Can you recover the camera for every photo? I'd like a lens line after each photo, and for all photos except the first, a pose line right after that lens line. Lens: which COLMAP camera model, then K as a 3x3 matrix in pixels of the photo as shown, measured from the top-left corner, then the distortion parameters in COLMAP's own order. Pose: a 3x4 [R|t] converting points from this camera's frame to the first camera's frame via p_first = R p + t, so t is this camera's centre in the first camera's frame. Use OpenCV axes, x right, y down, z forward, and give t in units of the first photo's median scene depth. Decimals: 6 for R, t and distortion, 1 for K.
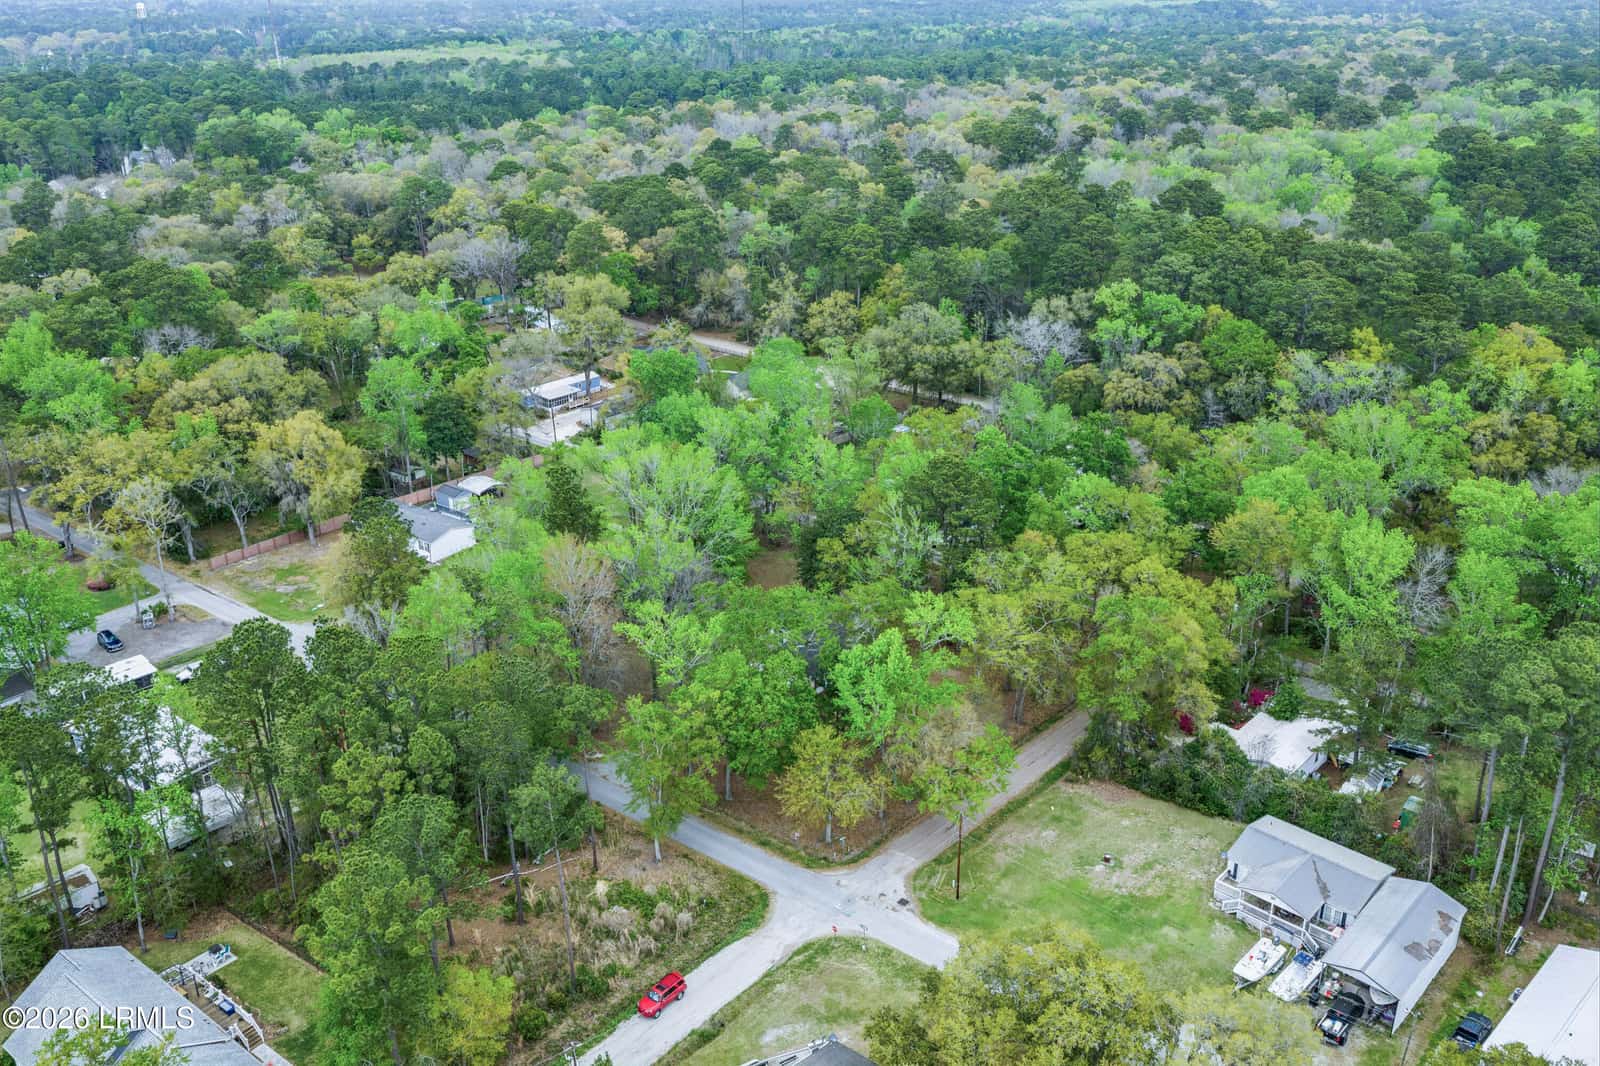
lens RADIAL K [[1312.0, 0, 796.9], [0, 1312.0, 534.9], [0, 0, 1]] dist [0.010407, -0.010373]
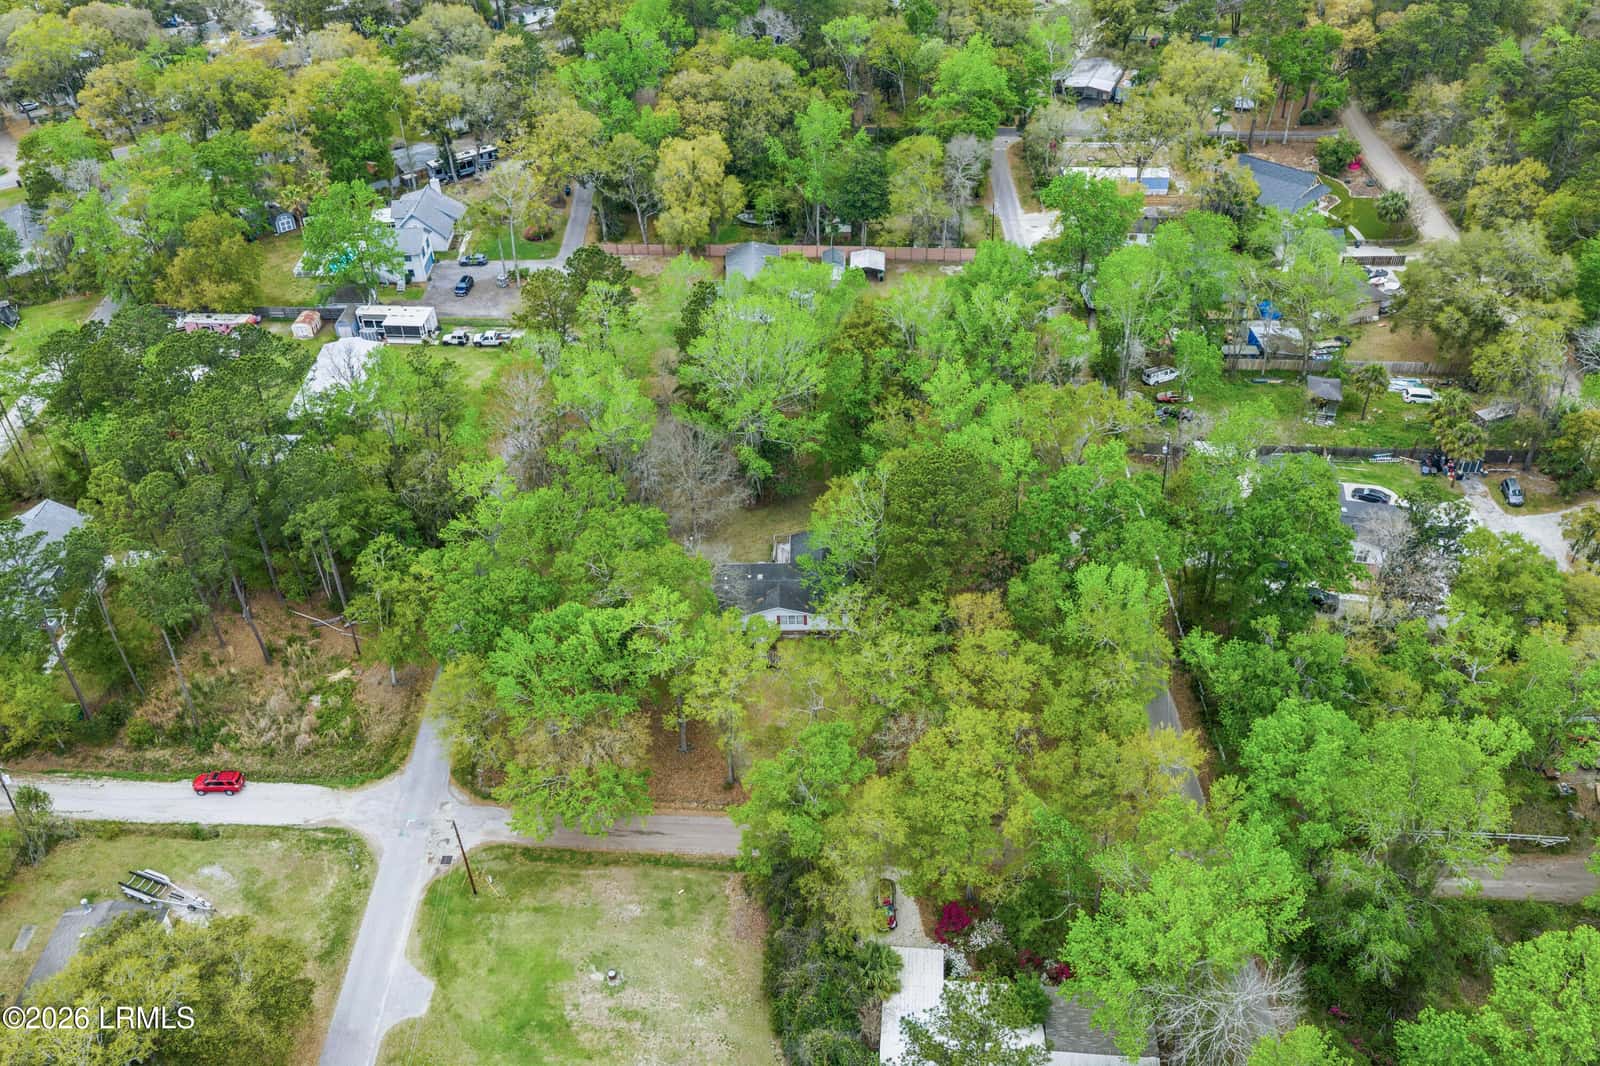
lens RADIAL K [[1312.0, 0, 806.4], [0, 1312.0, 528.0], [0, 0, 1]] dist [0.010407, -0.010373]
pose [[0.622562, 0.474402, -0.622382, 0.562985], [-0.298709, 0.879144, 0.371320, -0.283755], [0.723318, -0.045259, 0.689030, 0.422126]]
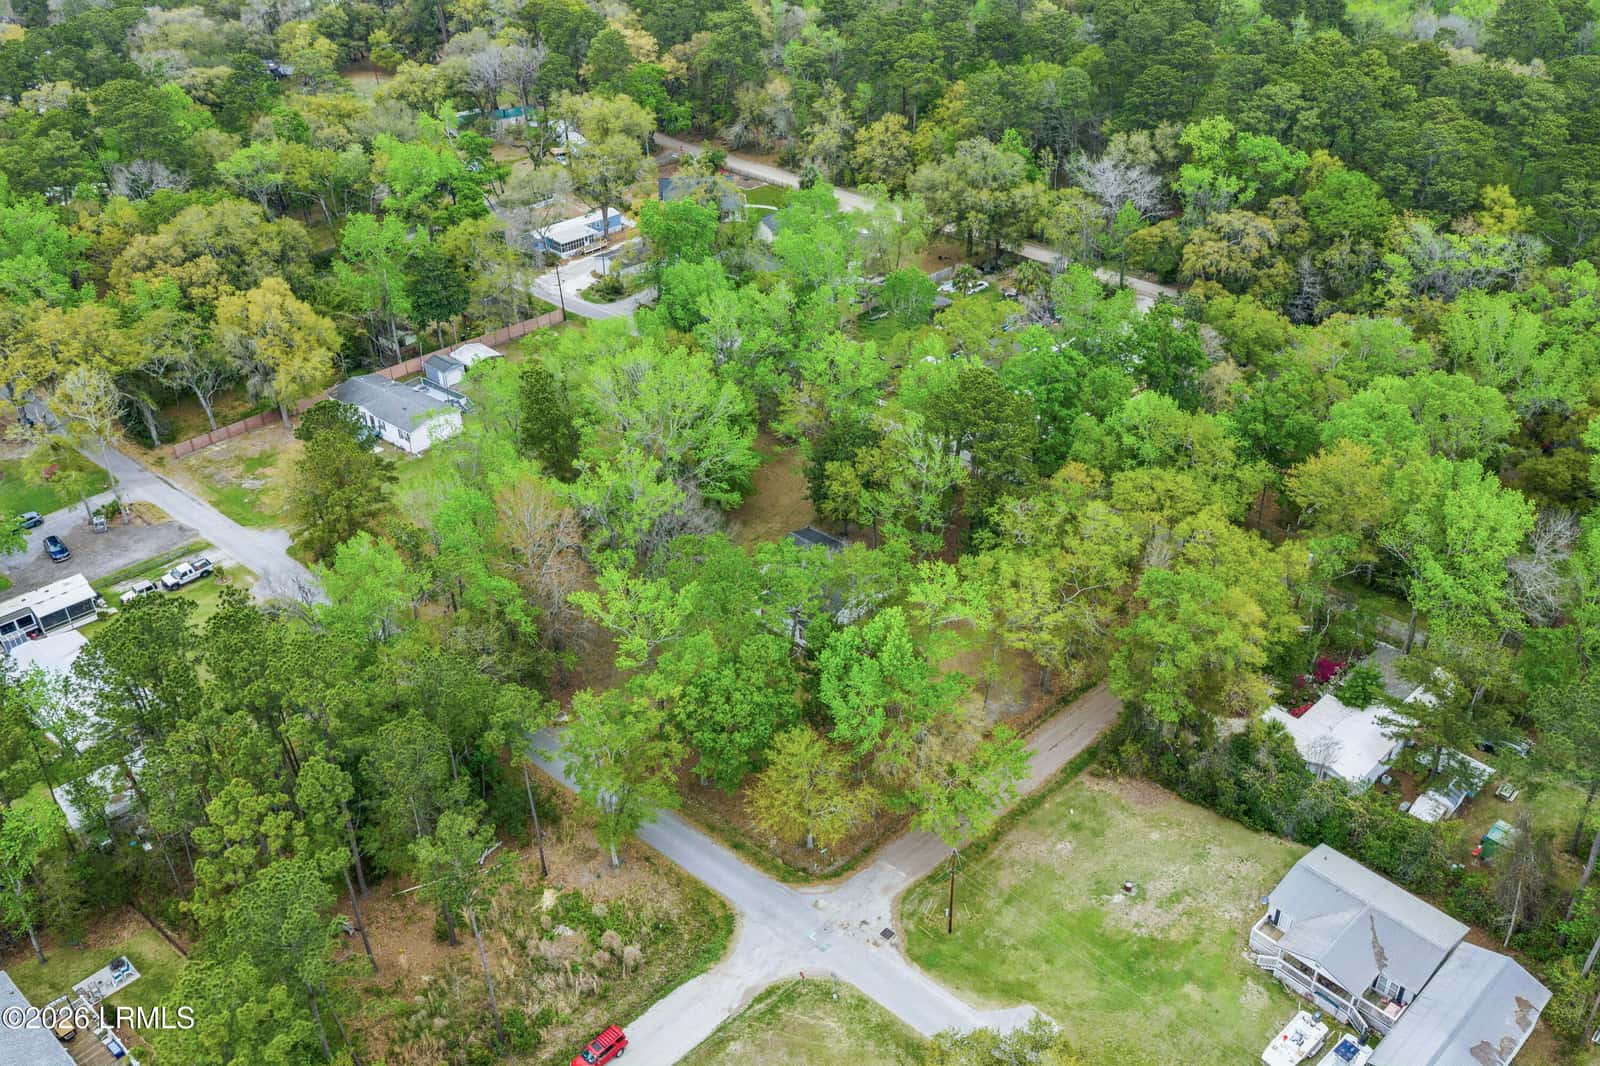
lens RADIAL K [[1312.0, 0, 798.7], [0, 1312.0, 535.0], [0, 0, 1]] dist [0.010407, -0.010373]
pose [[0.997957, 0.026767, -0.058007, 0.051238], [-0.016491, 0.985152, 0.170891, -0.101422], [0.061720, -0.169585, 0.983581, 0.141016]]
